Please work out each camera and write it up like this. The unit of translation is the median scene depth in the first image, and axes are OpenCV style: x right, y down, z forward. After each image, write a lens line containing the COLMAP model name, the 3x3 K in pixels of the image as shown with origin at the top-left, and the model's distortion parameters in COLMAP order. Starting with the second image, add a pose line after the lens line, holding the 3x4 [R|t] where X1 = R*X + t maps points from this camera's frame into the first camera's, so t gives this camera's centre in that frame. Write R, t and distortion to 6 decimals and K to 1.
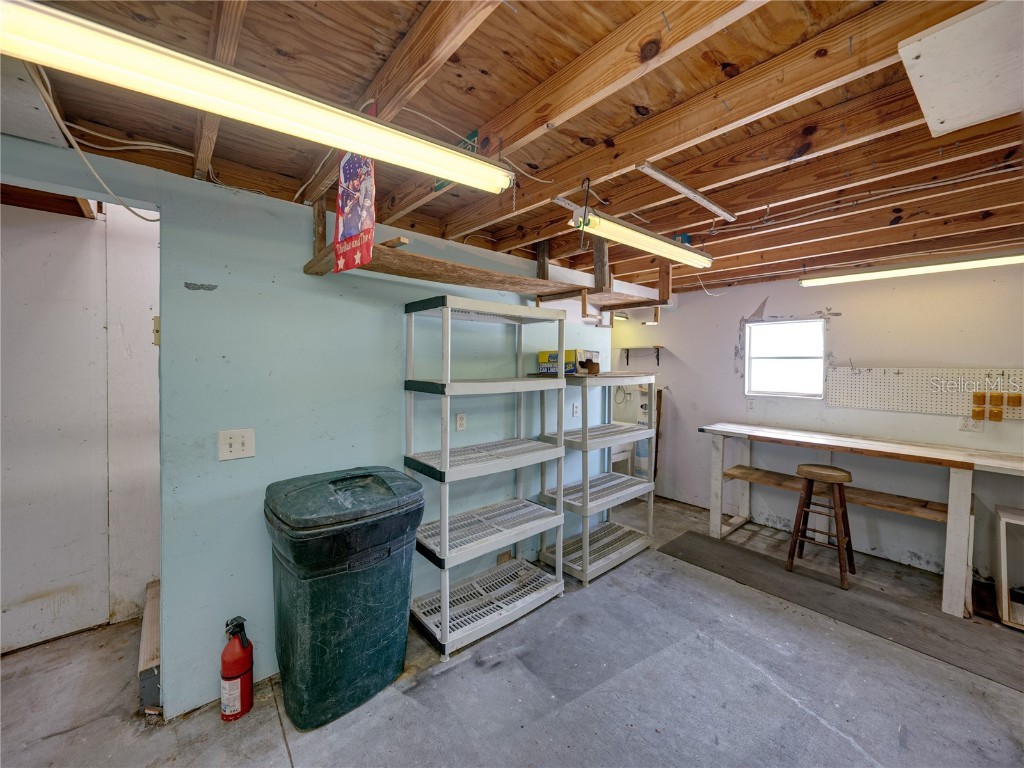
lens RADIAL K [[405.2, 0, 517.0], [0, 405.2, 370.0], [0, 0, 1]] dist [-0.001201, -0.000247]
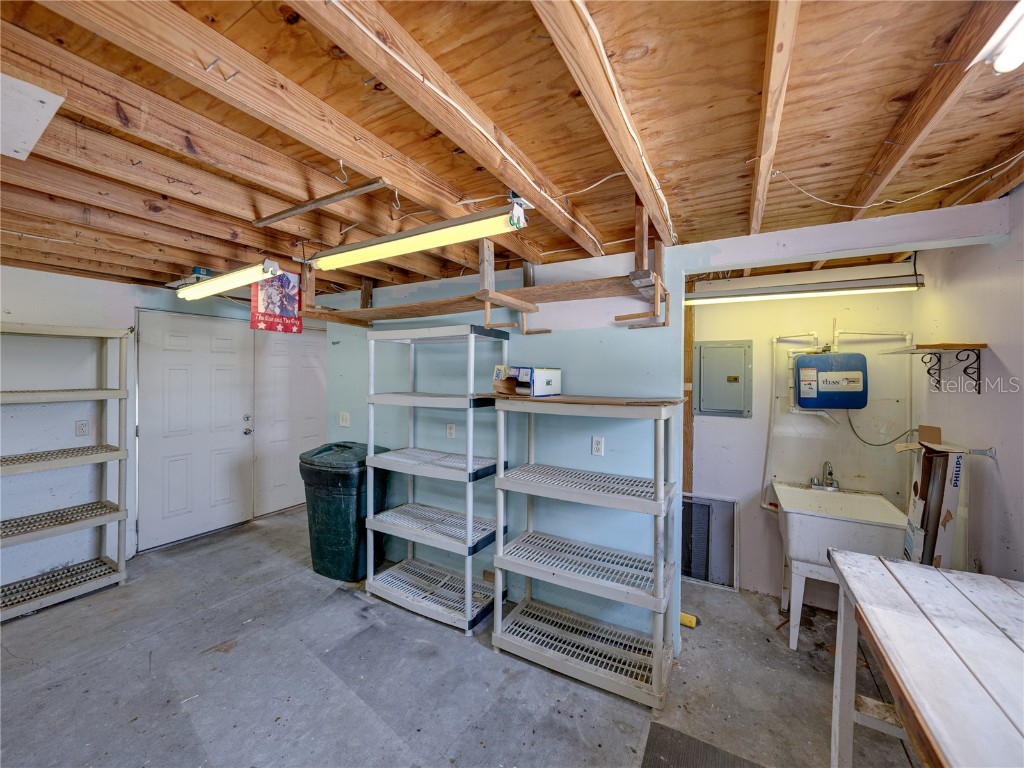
lens RADIAL K [[405.2, 0, 509.2], [0, 405.2, 378.3], [0, 0, 1]] dist [-0.001201, -0.000247]
pose [[0.314434, 0.004022, -0.949271, 0.918934], [-0.024399, 0.999695, -0.003846, -0.020012], [0.948966, 0.024370, 0.314436, 0.718879]]
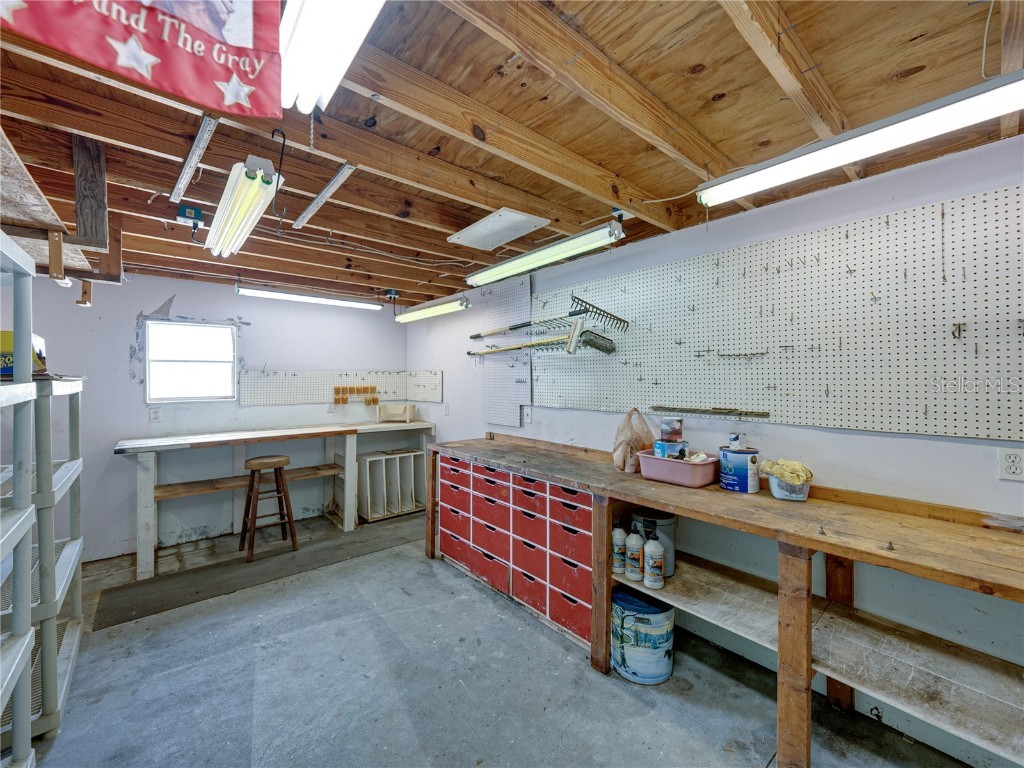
lens RADIAL K [[405.2, 0, 509.9], [0, 405.2, 378.9], [0, 0, 1]] dist [-0.001201, -0.000247]
pose [[0.022630, -0.012412, 0.999667, -0.377089], [0.021553, 0.999697, 0.011924, 0.021134], [-0.999512, 0.021276, 0.022891, 0.297904]]
